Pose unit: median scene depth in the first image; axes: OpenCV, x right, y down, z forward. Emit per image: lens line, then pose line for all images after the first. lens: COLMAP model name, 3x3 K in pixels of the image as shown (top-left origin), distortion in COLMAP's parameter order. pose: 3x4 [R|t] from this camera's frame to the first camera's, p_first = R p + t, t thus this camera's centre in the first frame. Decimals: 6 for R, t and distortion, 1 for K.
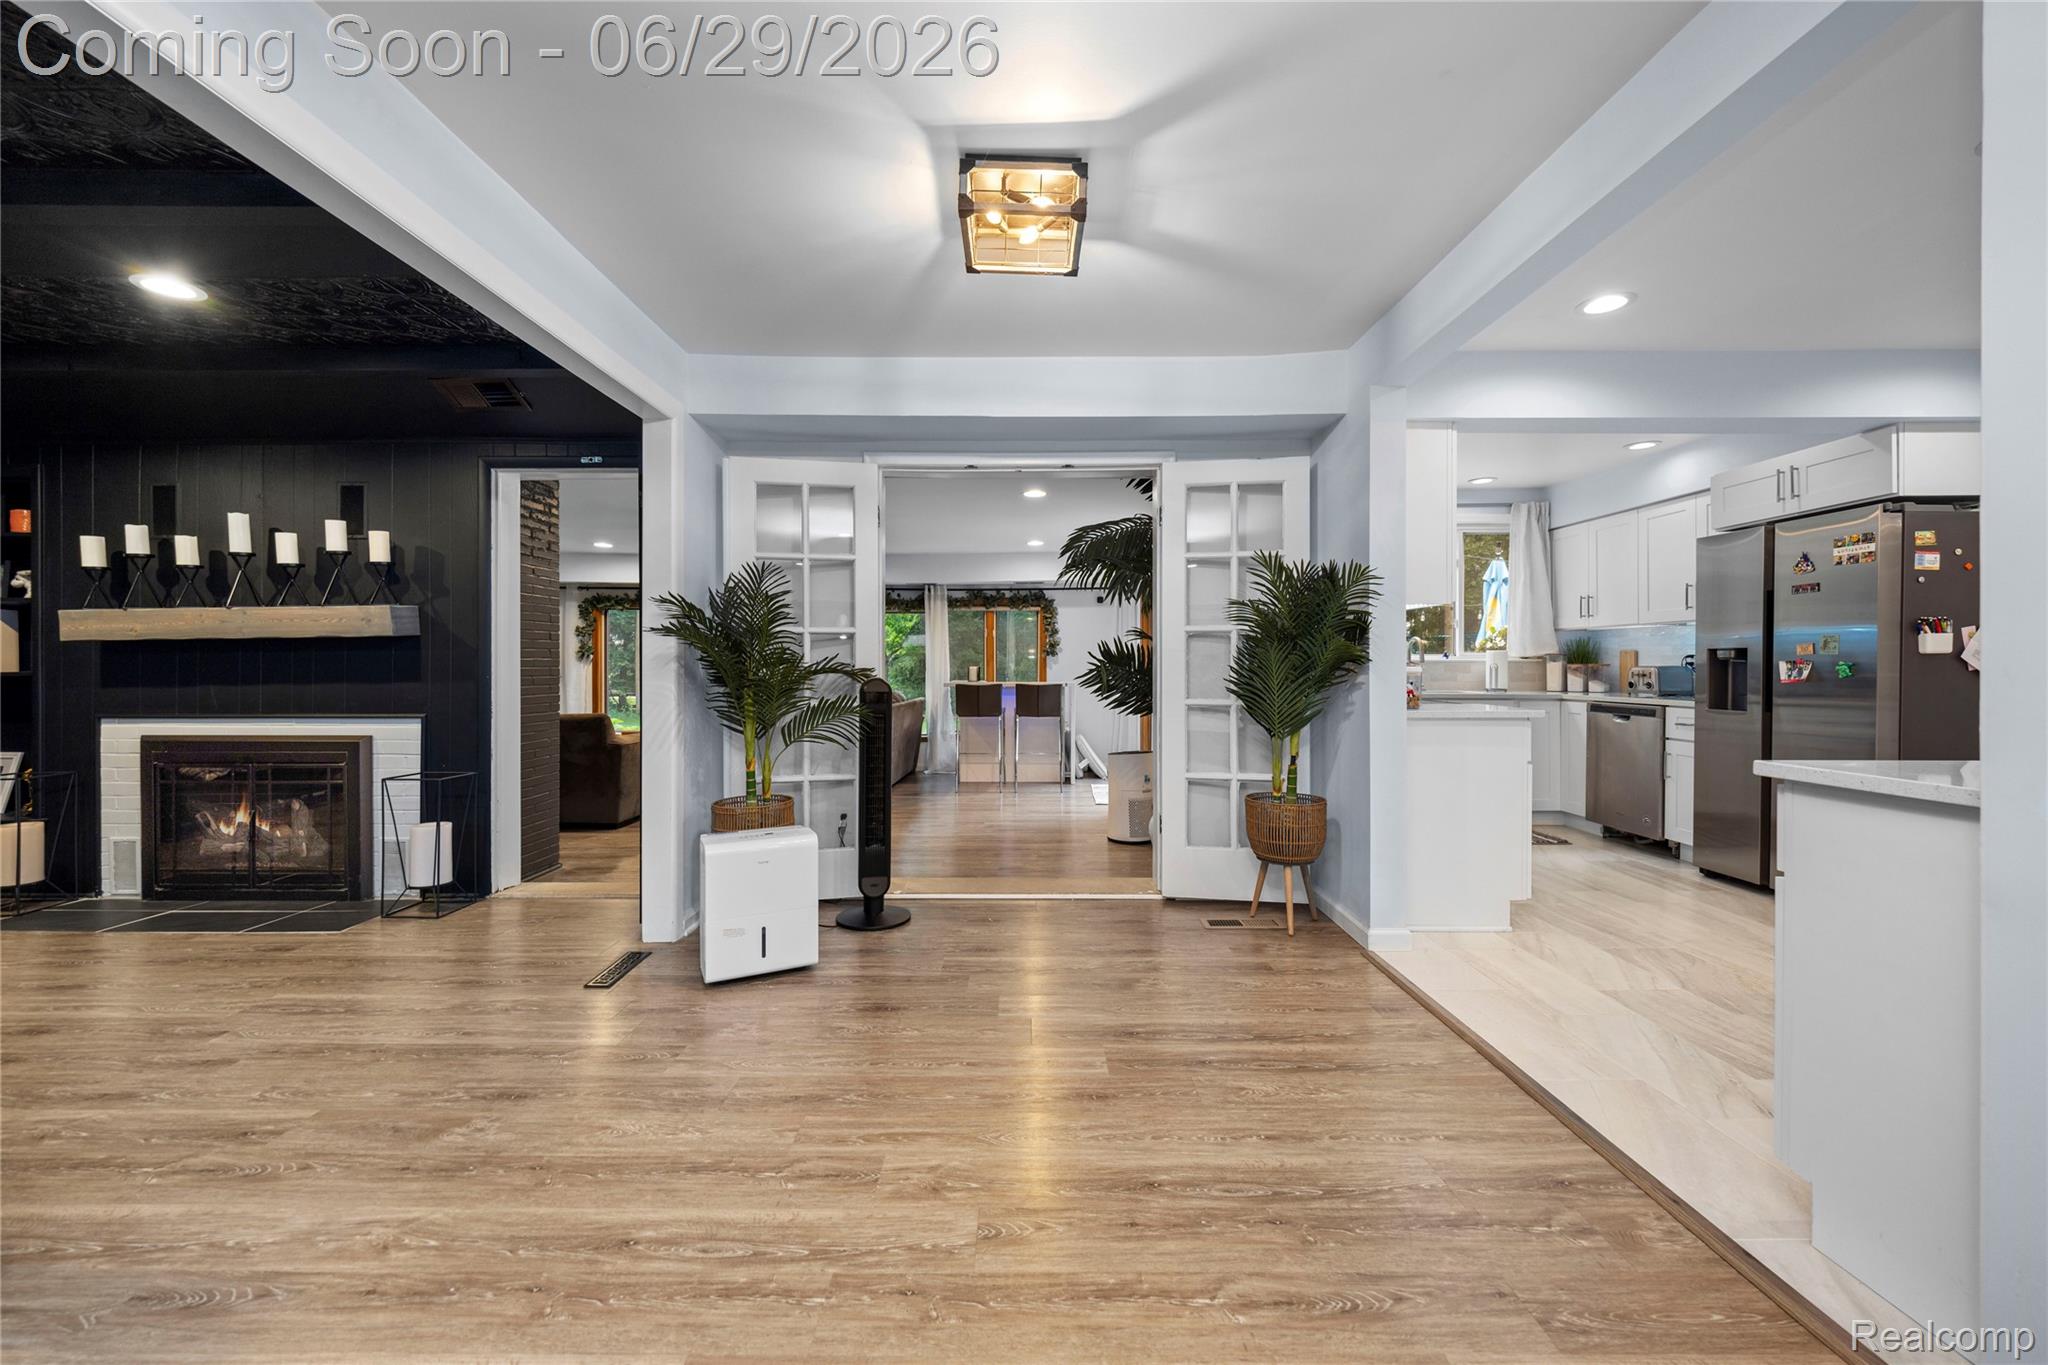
lens RADIAL K [[843.3, 0, 1012.8], [0, 843.3, 670.4], [0, 0, 1]] dist [0.002018, 0.000298]
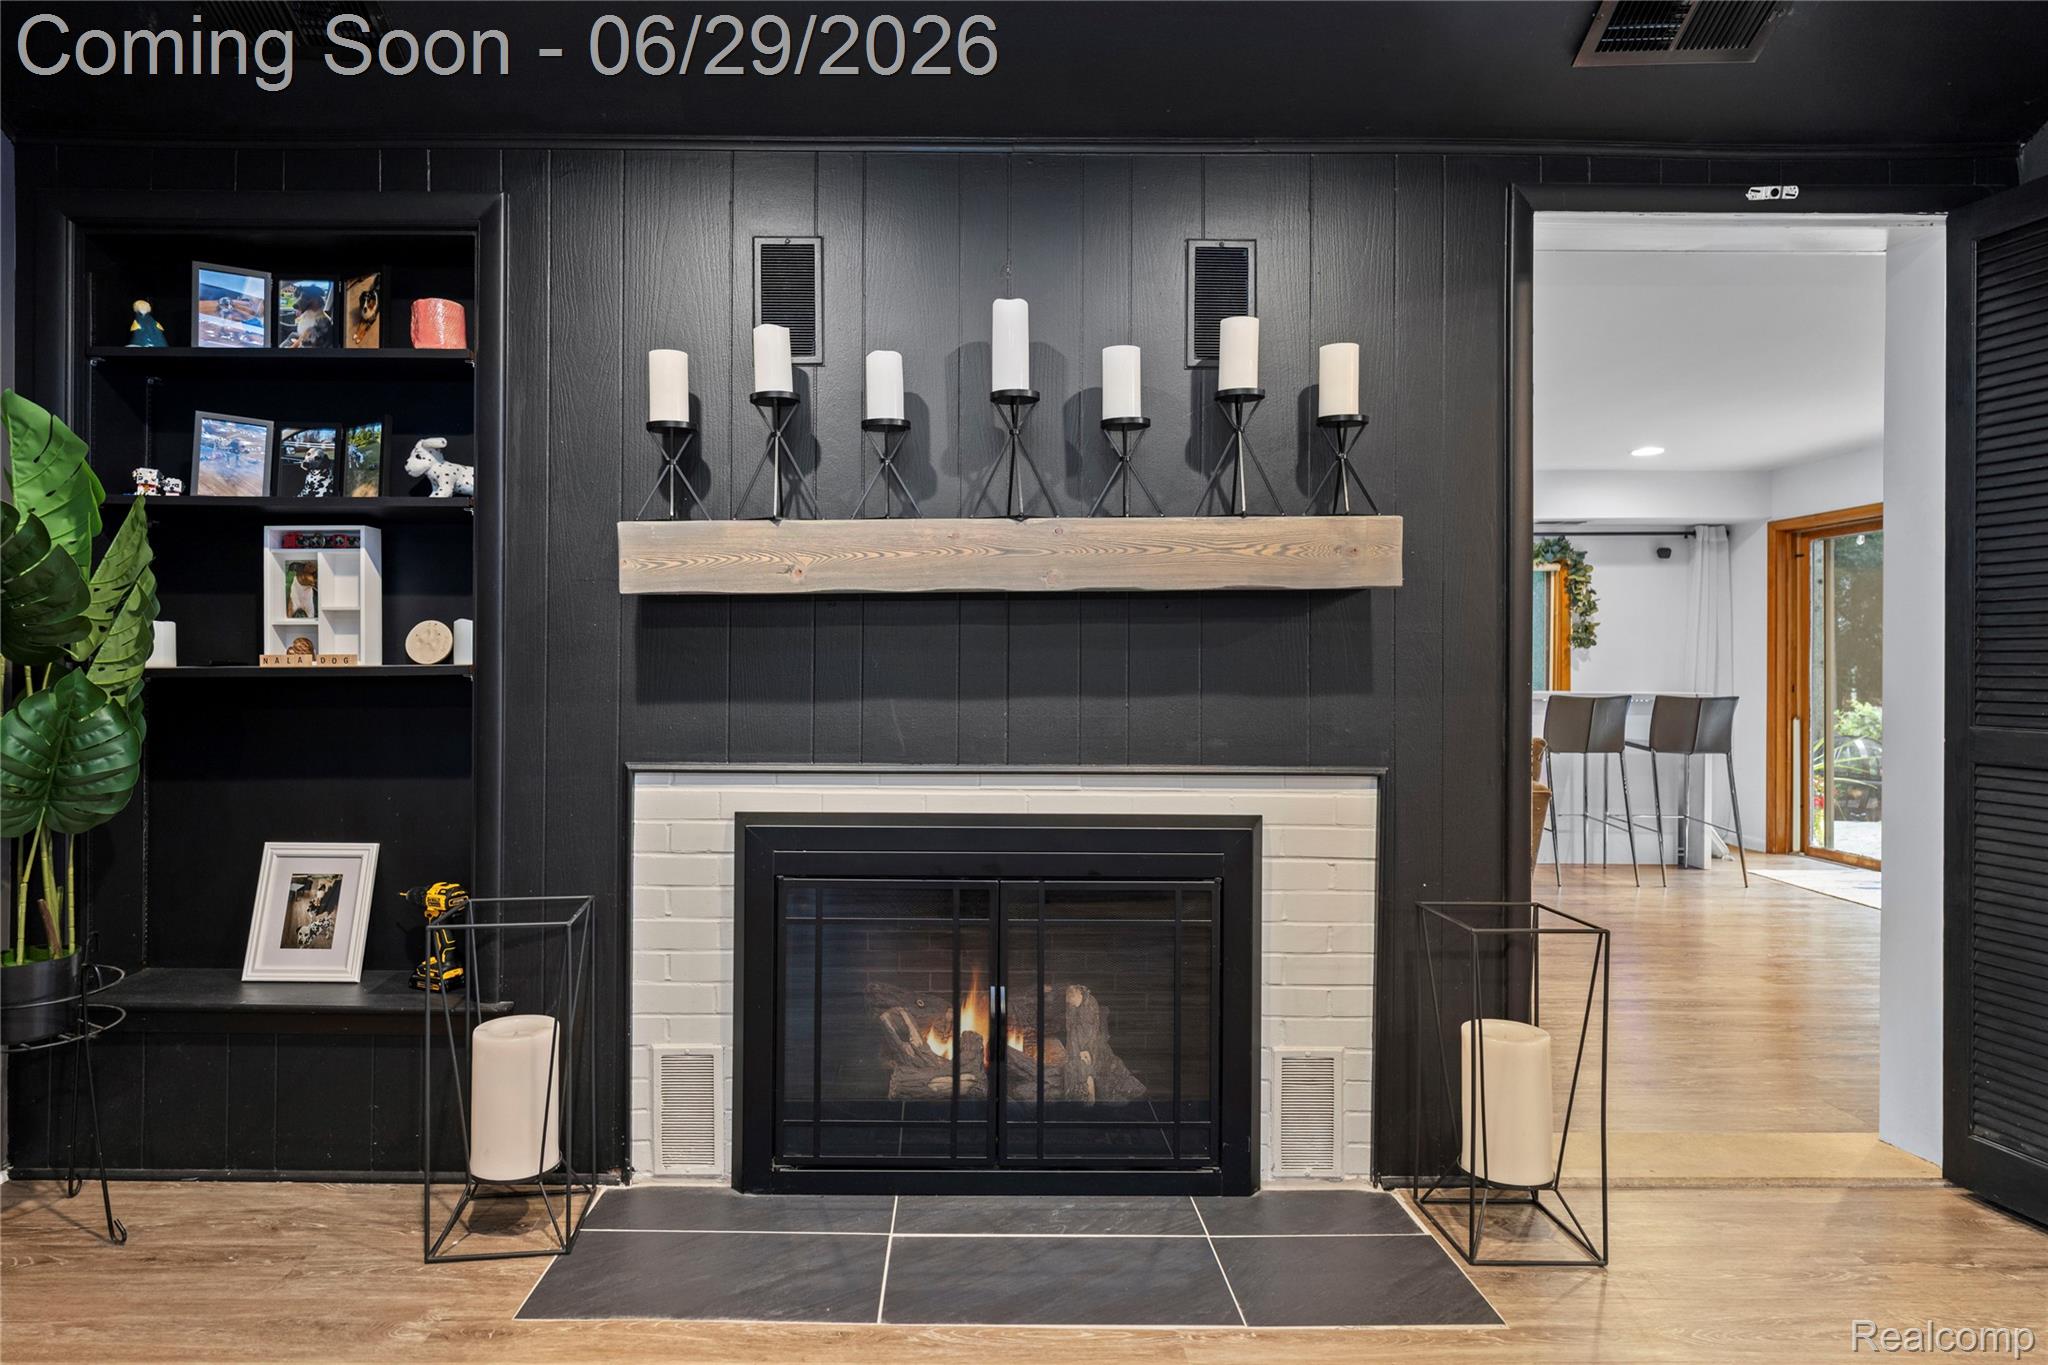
lens RADIAL K [[1100.3, 0, 991.3], [0, 1100.3, 661.8], [0, 0, 1]] dist [-0.004253, 0.001910]
pose [[0.999894, 0.006653, 0.012944, -0.914645], [-0.006621, 0.999975, -0.002555, -0.000349], [-0.012960, 0.002469, 0.999913, 0.431692]]
